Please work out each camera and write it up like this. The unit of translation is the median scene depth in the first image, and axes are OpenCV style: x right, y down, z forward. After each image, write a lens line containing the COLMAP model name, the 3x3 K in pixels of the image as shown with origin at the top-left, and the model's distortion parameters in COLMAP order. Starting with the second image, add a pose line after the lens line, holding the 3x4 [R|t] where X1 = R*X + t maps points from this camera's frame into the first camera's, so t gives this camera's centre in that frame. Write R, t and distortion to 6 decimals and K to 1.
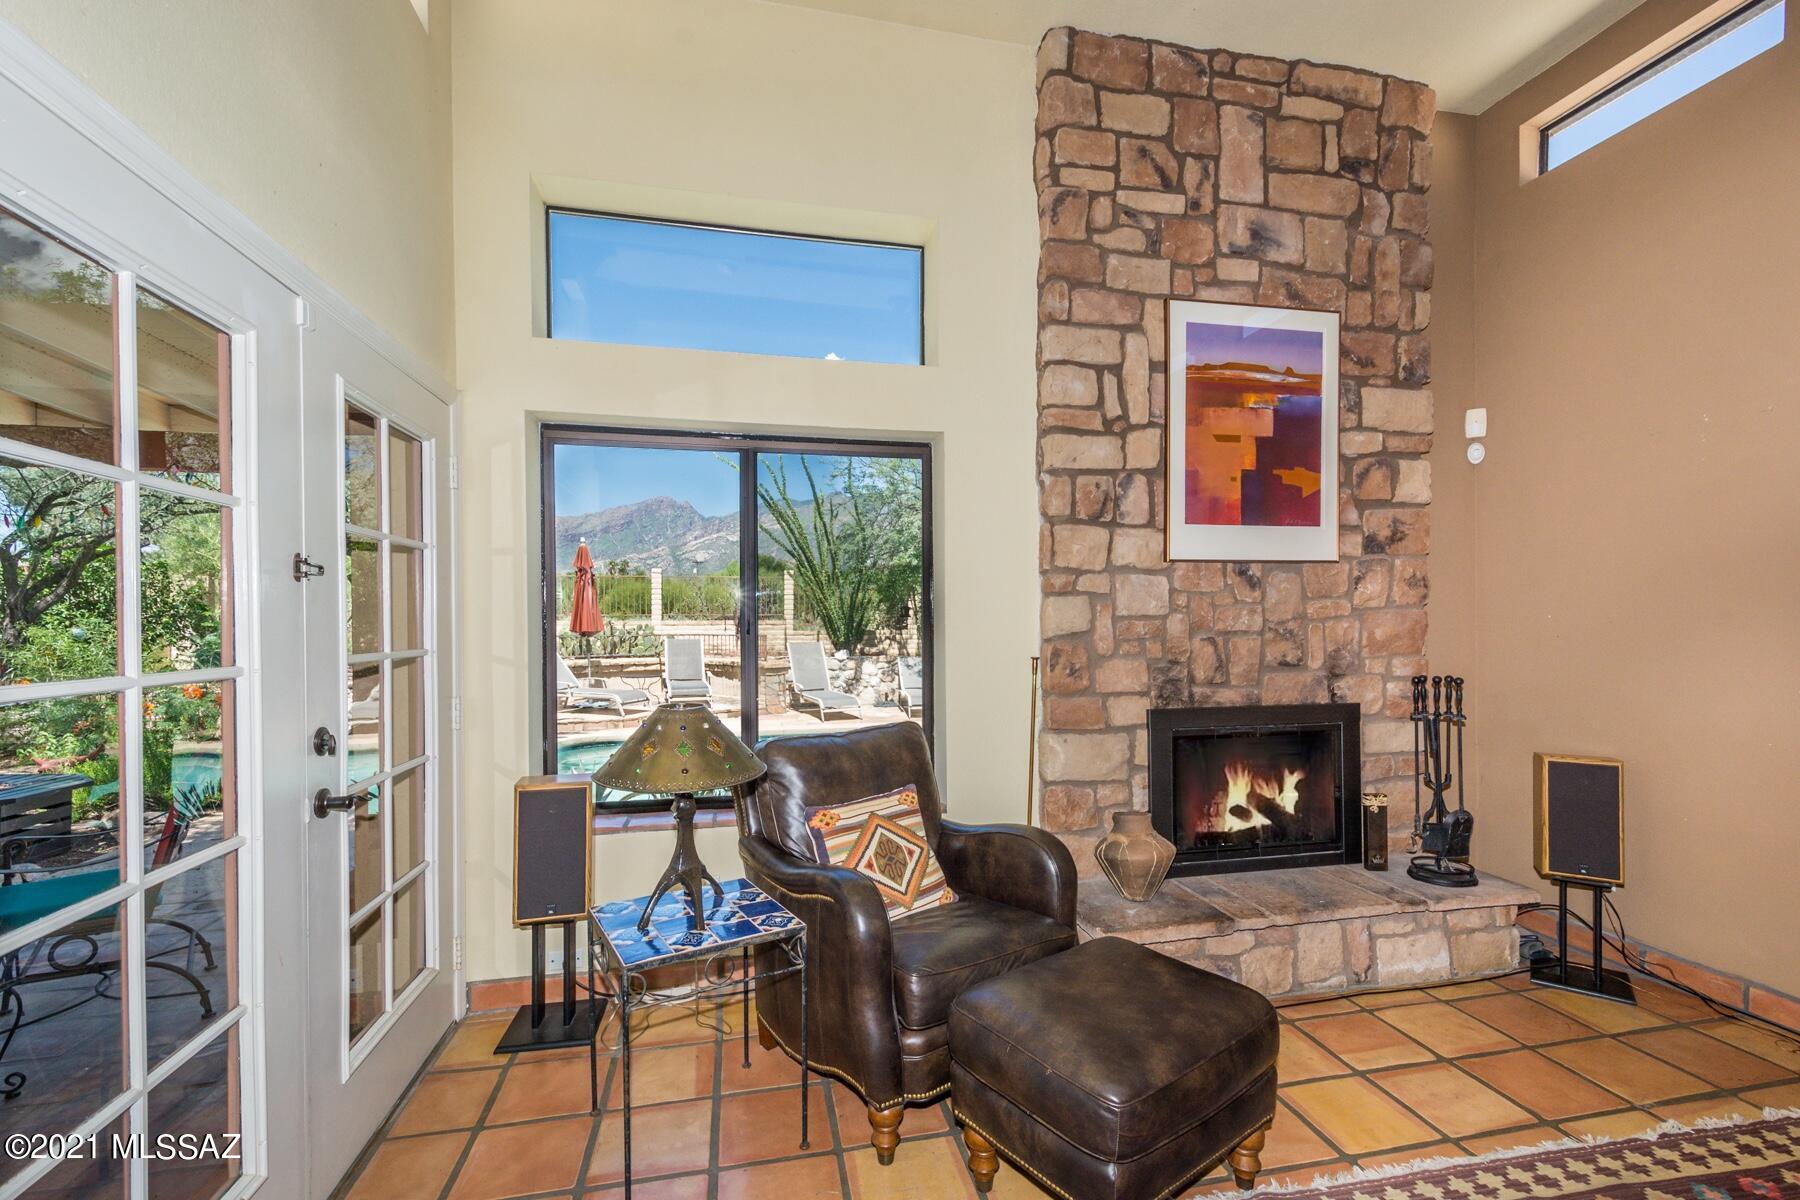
lens RADIAL K [[781.8, 0, 919.1], [0, 781.8, 627.9], [0, 0, 1]] dist [0.002669, 0.000116]
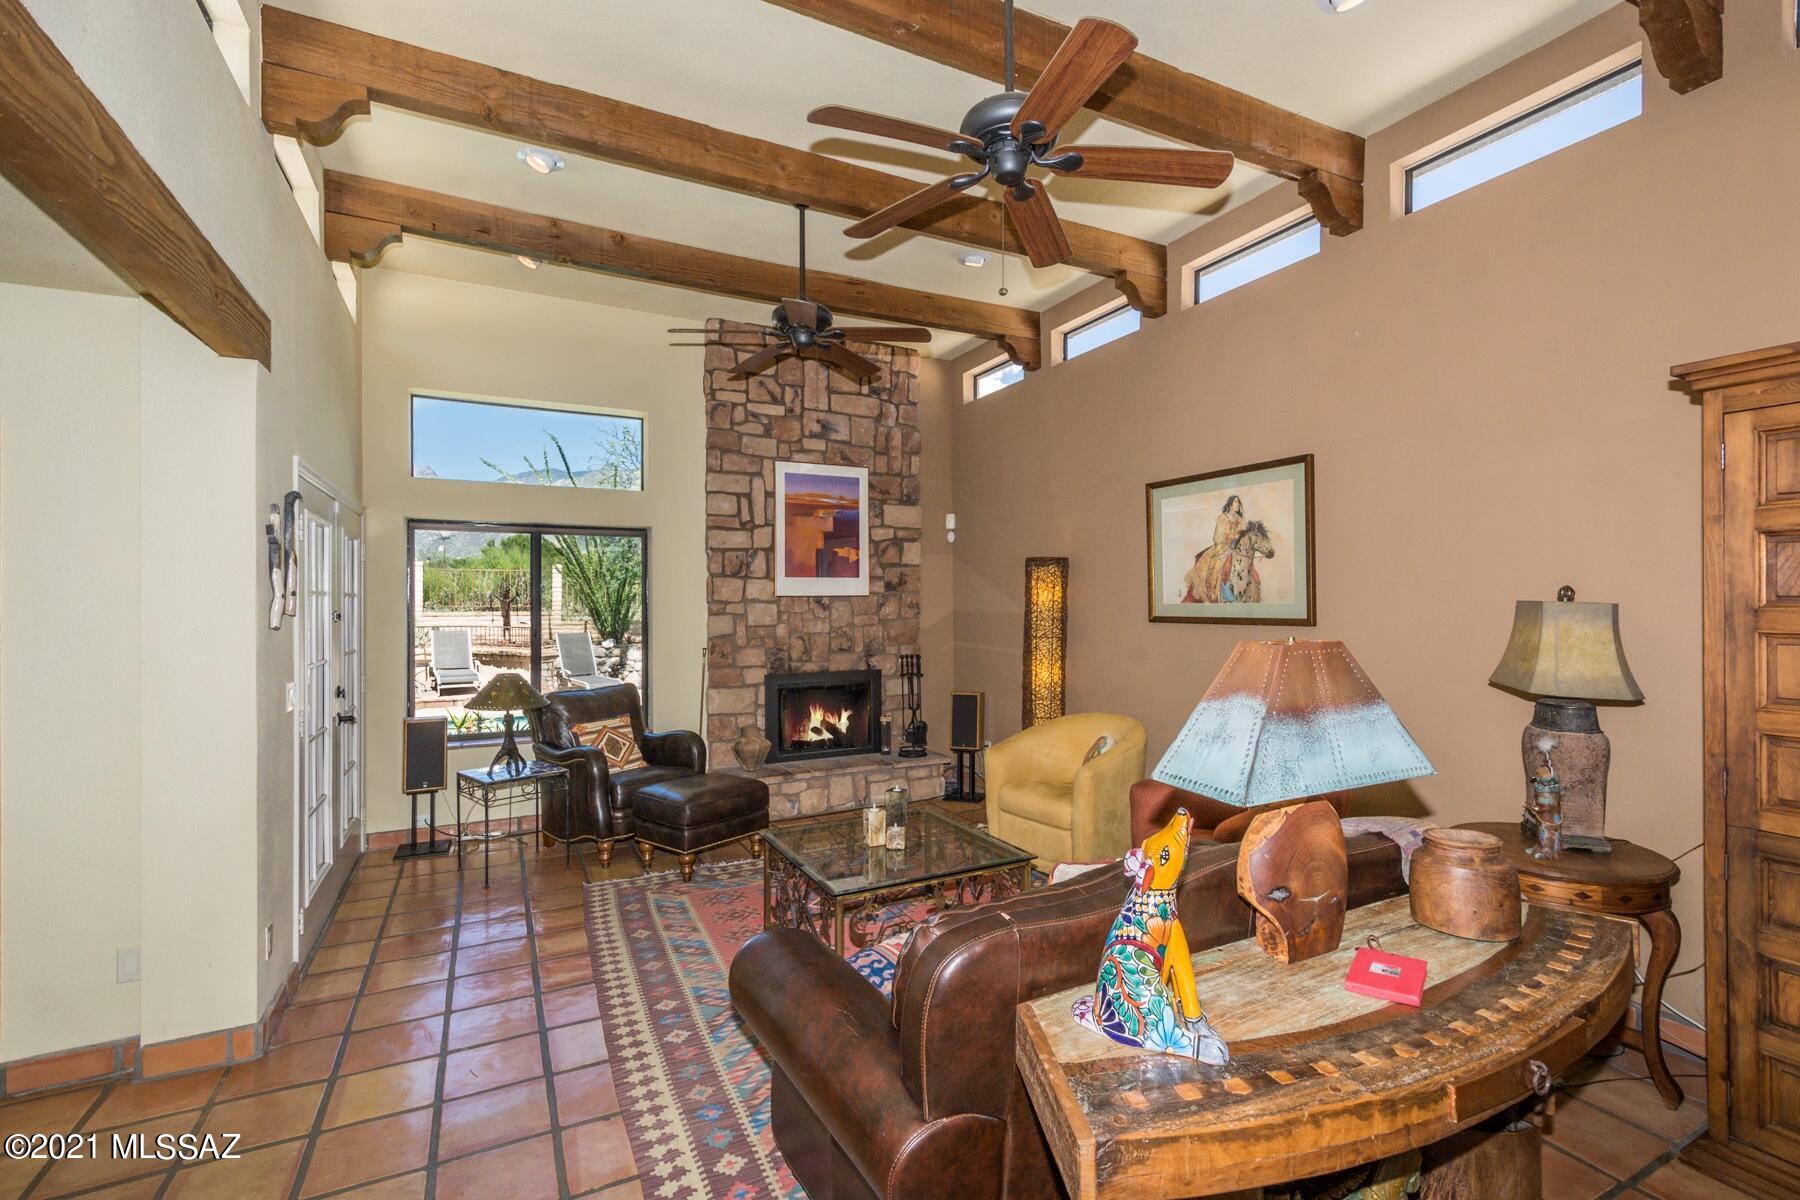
lens RADIAL K [[799.3, 0, 913.9], [0, 799.3, 598.5], [0, 0, 1]] dist [0.016987, 0.000053]
pose [[0.967468, 0.001054, 0.252992, 0.149244], [0.002729, 0.999890, -0.014601, -0.050780], [-0.252980, 0.014817, 0.967358, -0.965745]]
